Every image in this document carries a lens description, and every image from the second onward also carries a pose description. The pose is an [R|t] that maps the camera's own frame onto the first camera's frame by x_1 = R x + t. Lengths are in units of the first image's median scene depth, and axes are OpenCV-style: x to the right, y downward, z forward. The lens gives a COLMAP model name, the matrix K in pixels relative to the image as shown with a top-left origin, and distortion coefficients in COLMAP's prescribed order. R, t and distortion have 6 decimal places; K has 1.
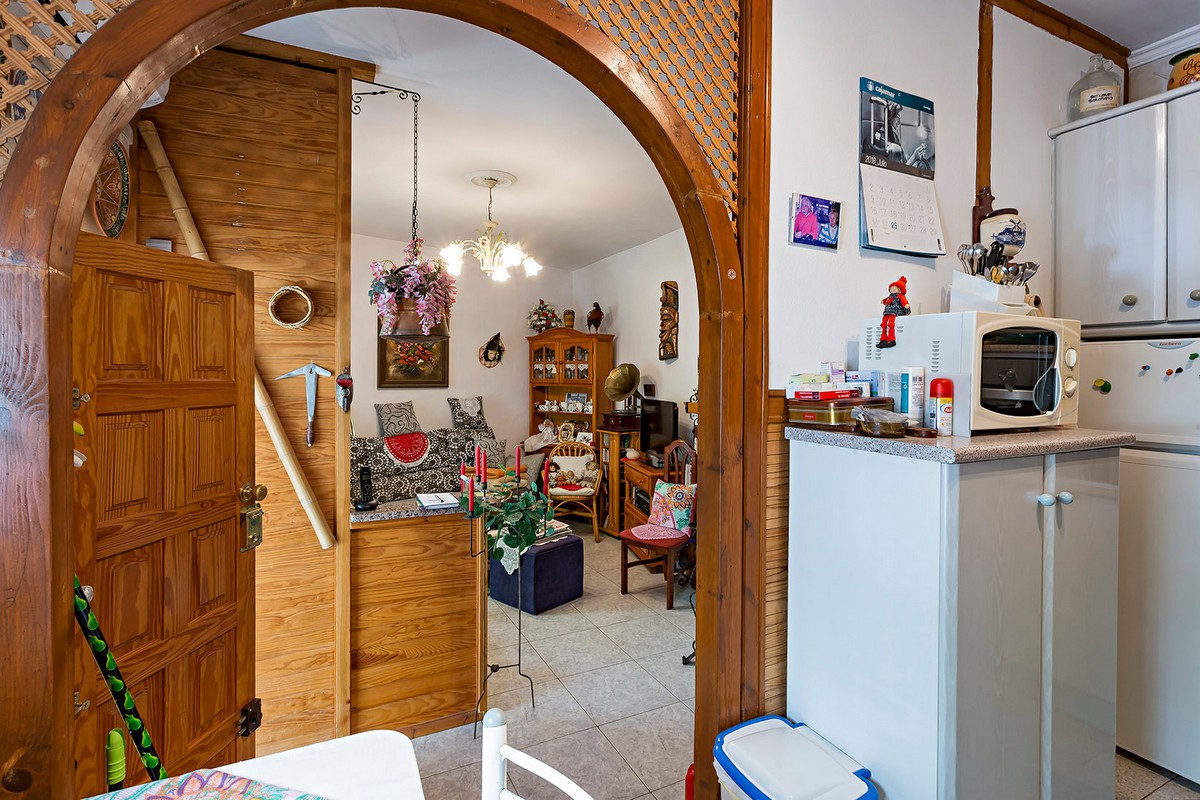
lens RADIAL K [[570.7, 0, 632.1], [0, 570.7, 396.8], [0, 0, 1]] dist [0.000027, -0.000016]
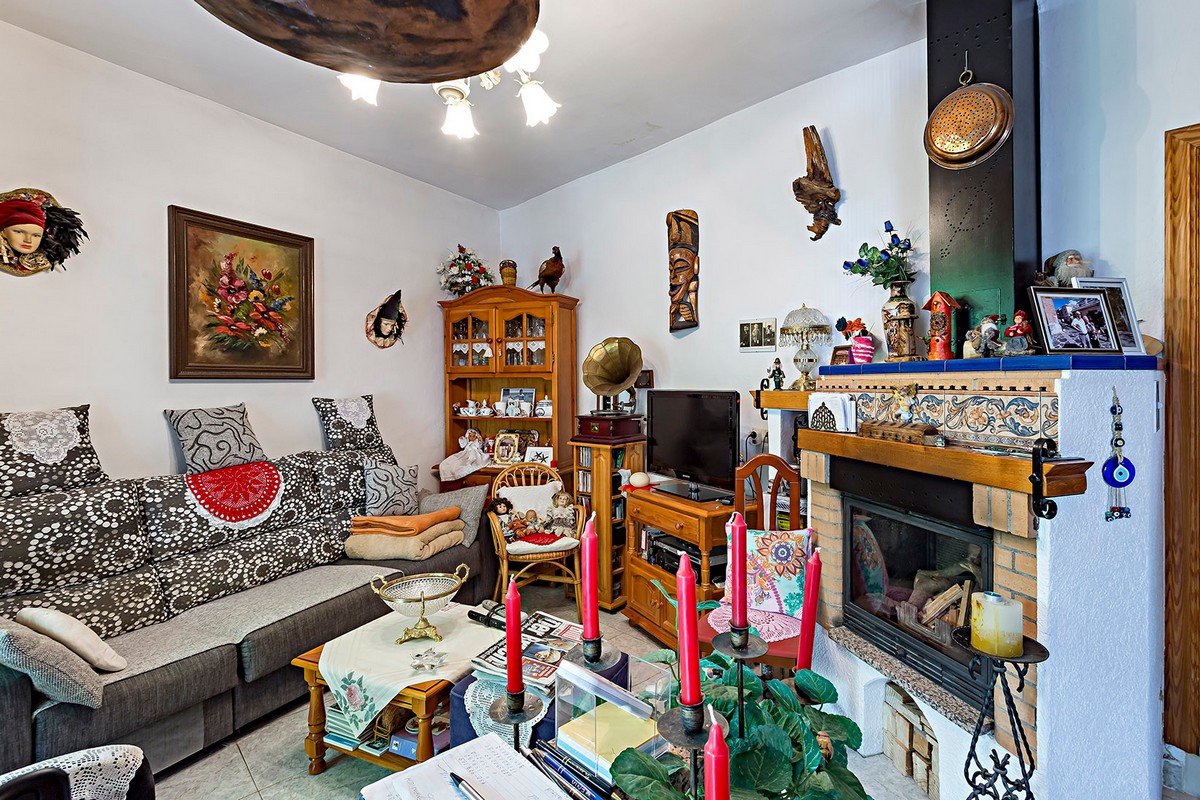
lens RADIAL K [[566.3, 0, 612.3], [0, 566.3, 393.8], [0, 0, 1]] dist [-0.002343, 0.006651]
pose [[0.972402, -0.022419, 0.232232, -0.164809], [0.026624, 0.999533, -0.014991, 0.014901], [-0.231787, 0.020760, 0.972545, 0.381678]]
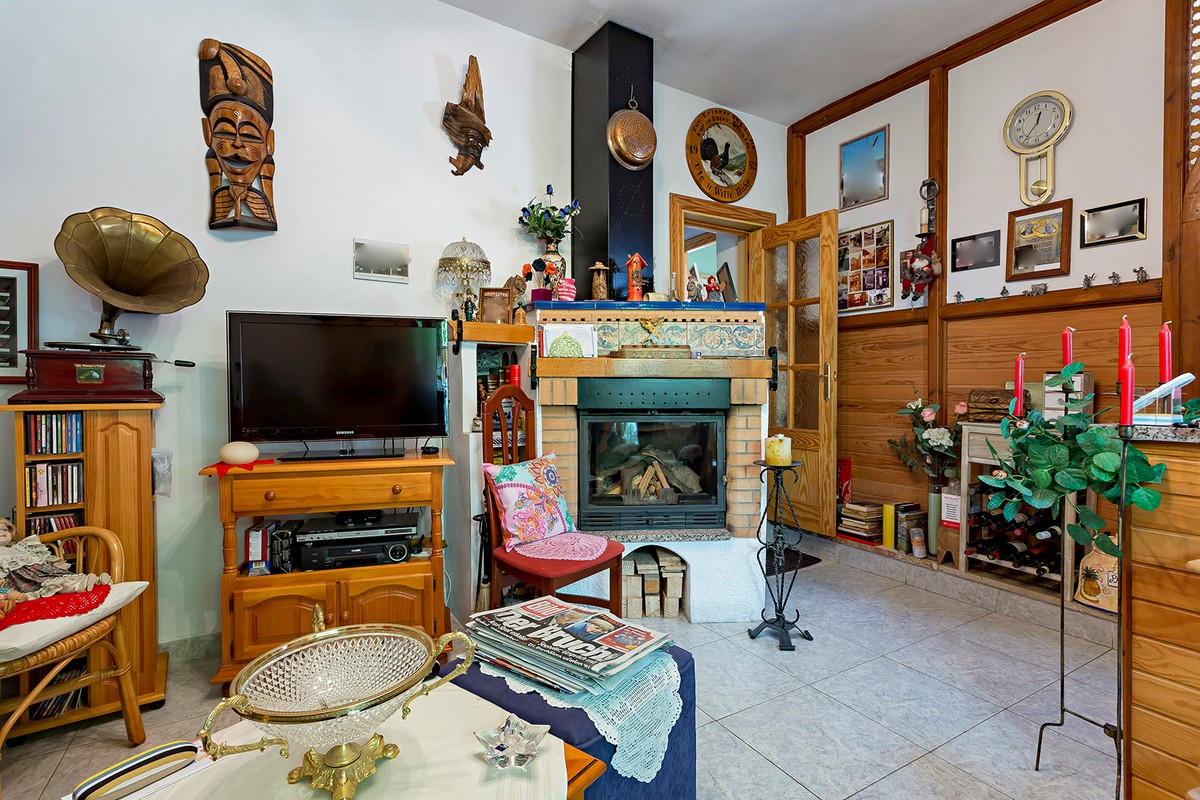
lens RADIAL K [[566.3, 0, 612.3], [0, 566.3, 393.8], [0, 0, 1]] dist [-0.002343, 0.006651]
pose [[-0.013701, -0.030995, 0.999426, -0.381498], [0.033504, 0.998944, 0.031439, 0.056814], [-0.999345, 0.033916, -0.012648, 0.729491]]
